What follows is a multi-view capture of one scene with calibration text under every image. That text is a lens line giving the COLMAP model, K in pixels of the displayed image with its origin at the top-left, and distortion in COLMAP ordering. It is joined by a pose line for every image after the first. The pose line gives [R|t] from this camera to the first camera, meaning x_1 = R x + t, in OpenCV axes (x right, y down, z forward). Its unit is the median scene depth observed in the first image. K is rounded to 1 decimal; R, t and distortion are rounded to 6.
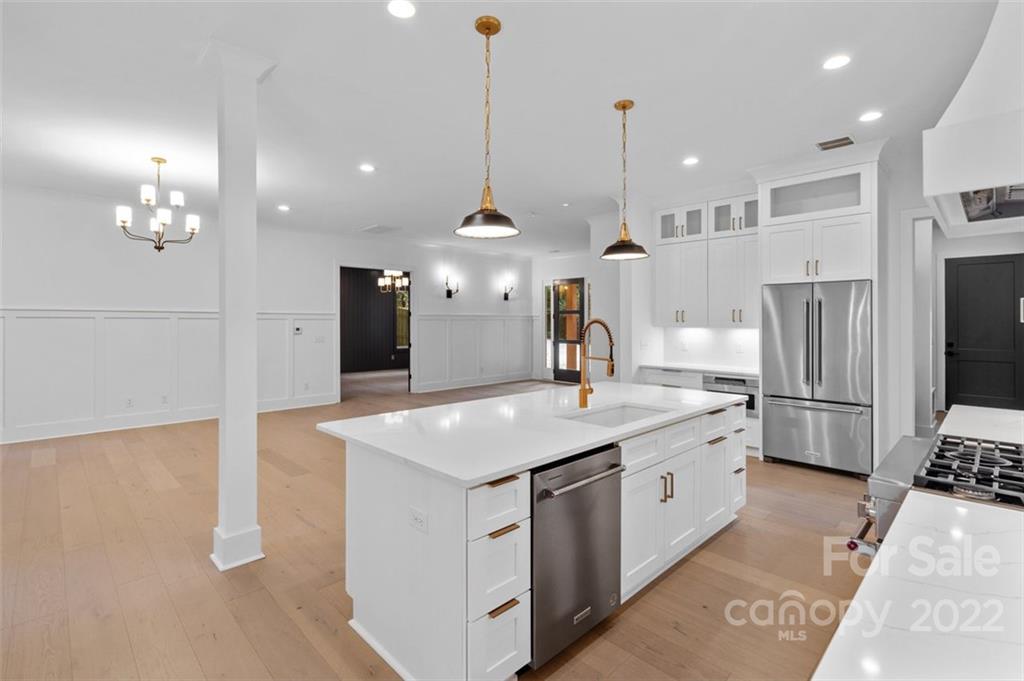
lens RADIAL K [[476.5, 0, 510.6], [0, 476.5, 325.7], [0, 0, 1]] dist [-0.002179, 0.000109]
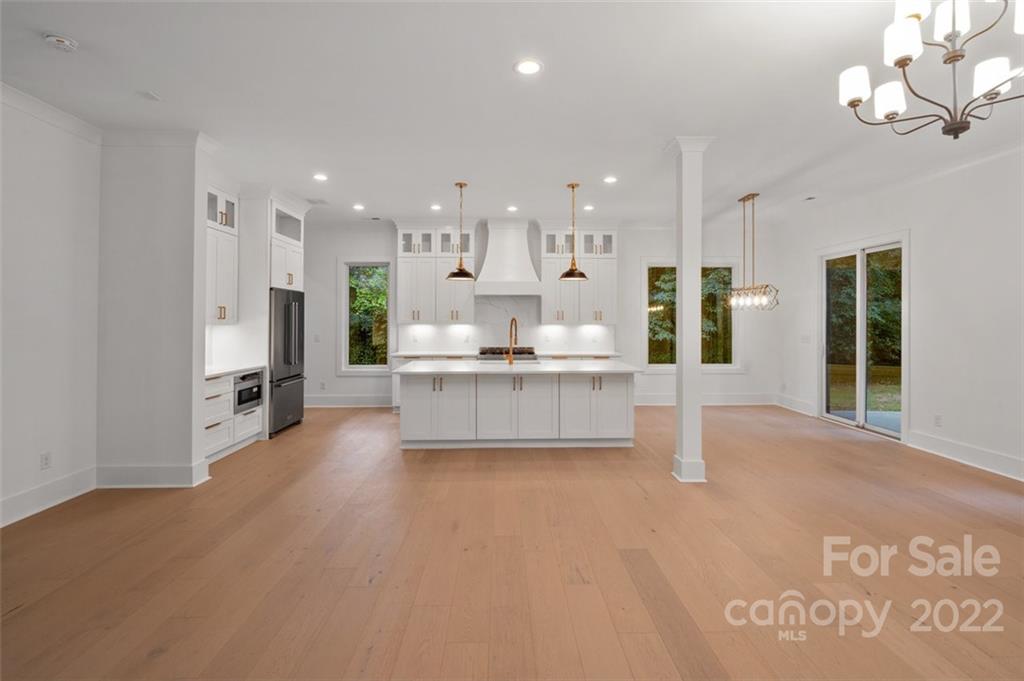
lens RADIAL K [[479.6, 0, 513.6], [0, 479.6, 316.2], [0, 0, 1]] dist [-0.002308, 0.000577]
pose [[-0.736322, 0.003647, 0.676622, -0.343762], [0.004642, 0.999989, -0.000337, -0.005654], [-0.676616, 0.002893, -0.736331, 0.717845]]
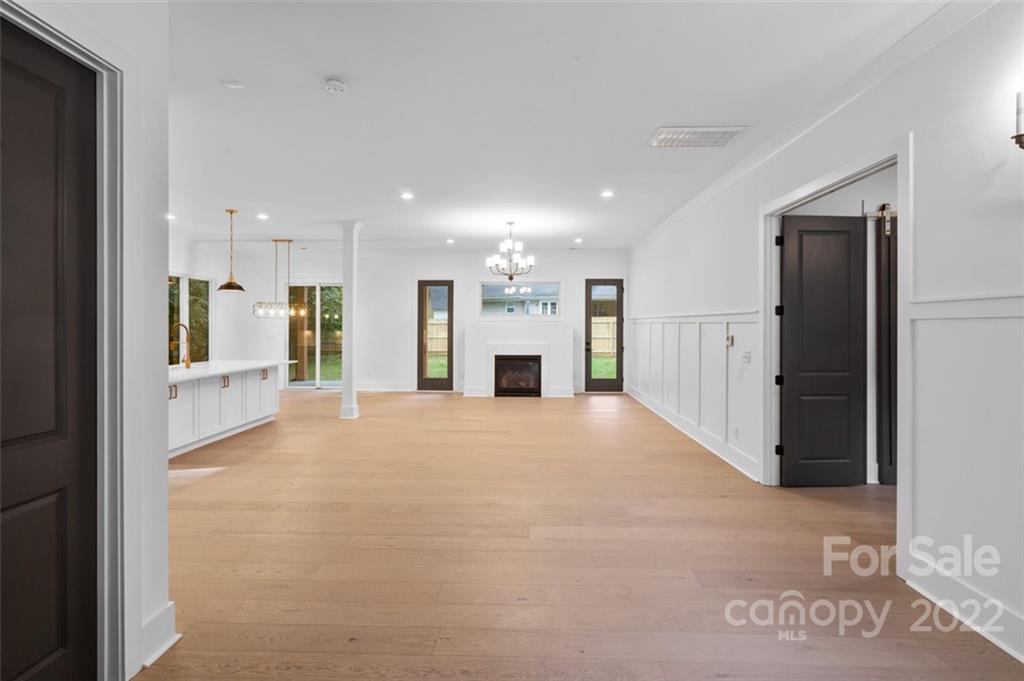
lens RADIAL K [[476.5, 0, 510.6], [0, 476.5, 325.7], [0, 0, 1]] dist [-0.002179, 0.000109]
pose [[-0.723346, -0.002335, -0.690481, 0.162020], [-0.009358, 0.999936, 0.006423, -0.008733], [0.690422, 0.011108, -0.723322, 0.998651]]
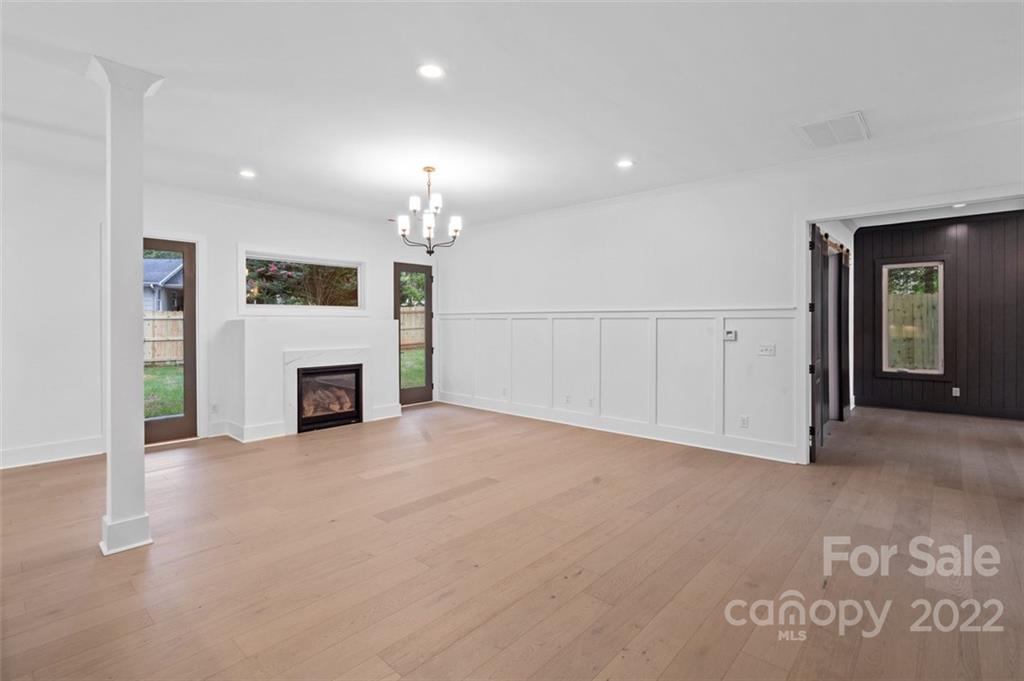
lens RADIAL K [[489.4, 0, 512.6], [0, 489.4, 324.5], [0, 0, 1]] dist [0.000731, 0.000446]
pose [[0.063688, 0.003994, -0.997962, 0.167846], [-0.007184, 0.999968, 0.003544, -0.004054], [0.997944, 0.006943, 0.063714, 0.521064]]
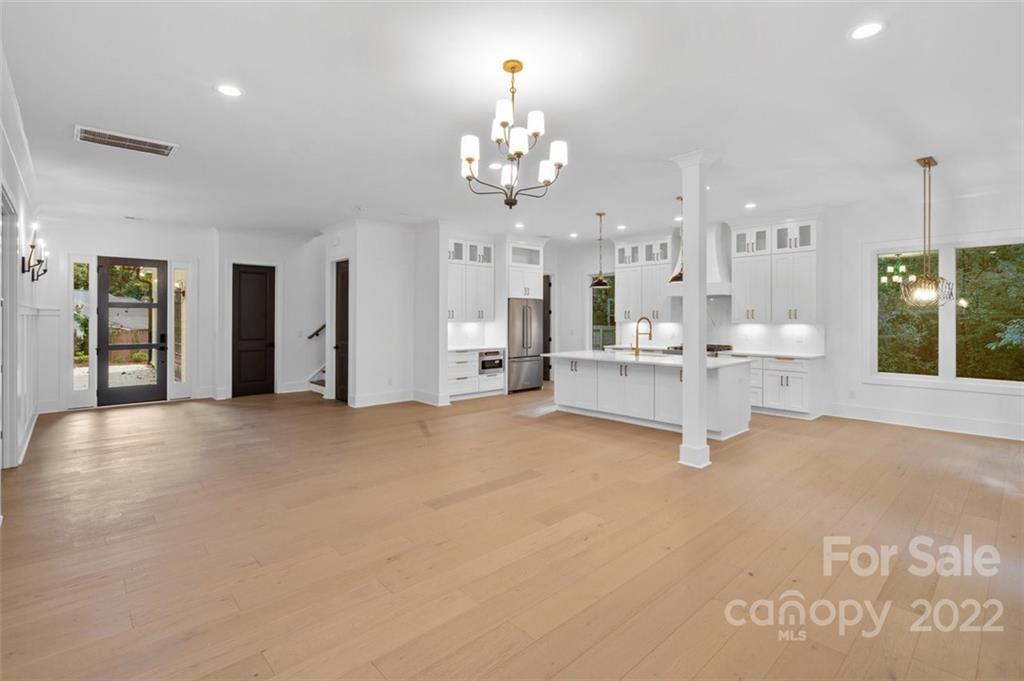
lens RADIAL K [[479.6, 0, 513.6], [0, 479.6, 316.2], [0, 0, 1]] dist [-0.002308, 0.000577]
pose [[0.026752, 0.003350, 0.999636, -0.645025], [0.009121, 0.999952, -0.003595, -0.004446], [-0.999601, 0.009213, 0.026720, 0.457956]]
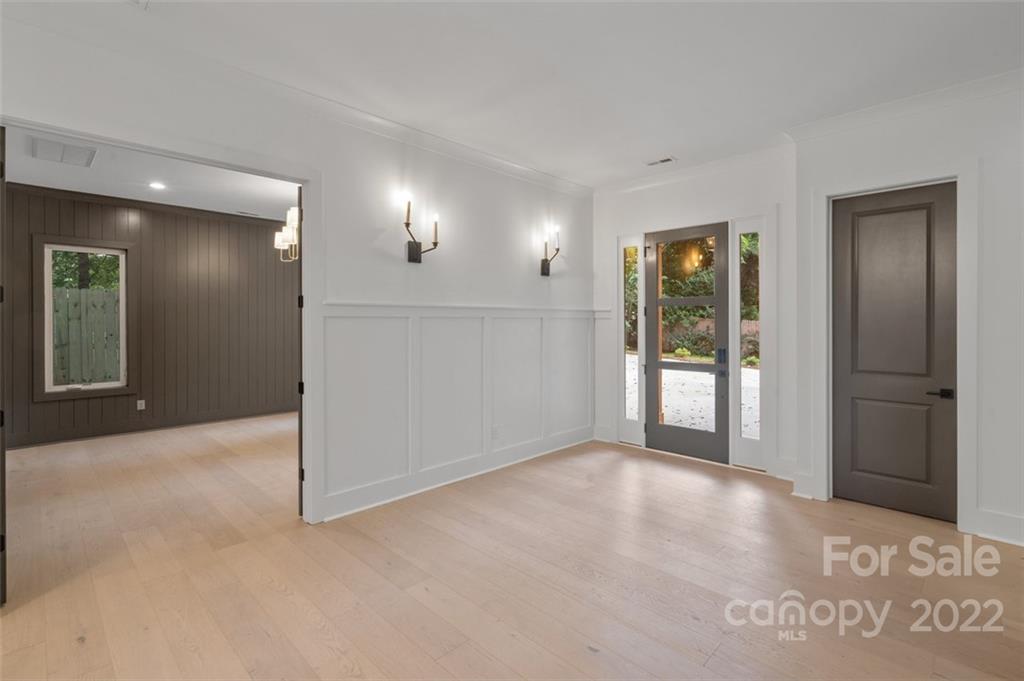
lens RADIAL K [[471.7, 0, 515.1], [0, 471.7, 320.1], [0, 0, 1]] dist [0.000107, -0.000379]
pose [[0.999808, -0.001260, 0.019541, -0.053671], [0.001545, 0.999893, -0.014534, -0.004572], [-0.019521, 0.014562, 0.999703, 0.614677]]
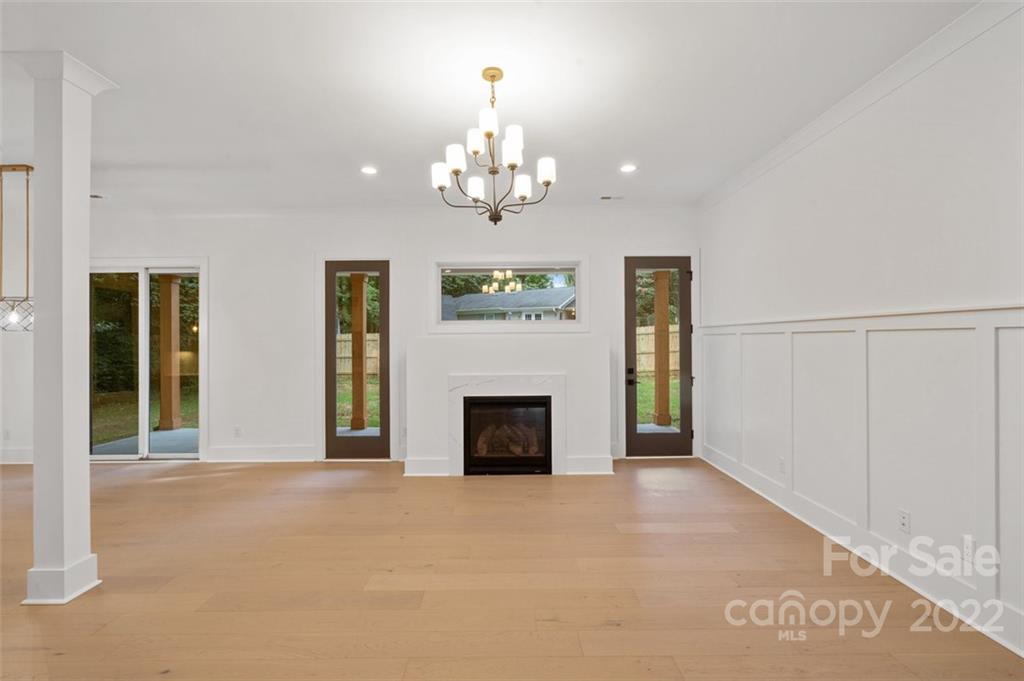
lens RADIAL K [[469.1, 0, 512.0], [0, 469.1, 340.5], [0, 0, 1]] dist [-0.001895, 0.000158]
pose [[-0.689689, 0.004905, -0.724089, -0.150698], [0.000563, 0.999980, 0.006237, -0.006274], [0.724105, 0.003894, -0.689678, 0.665917]]
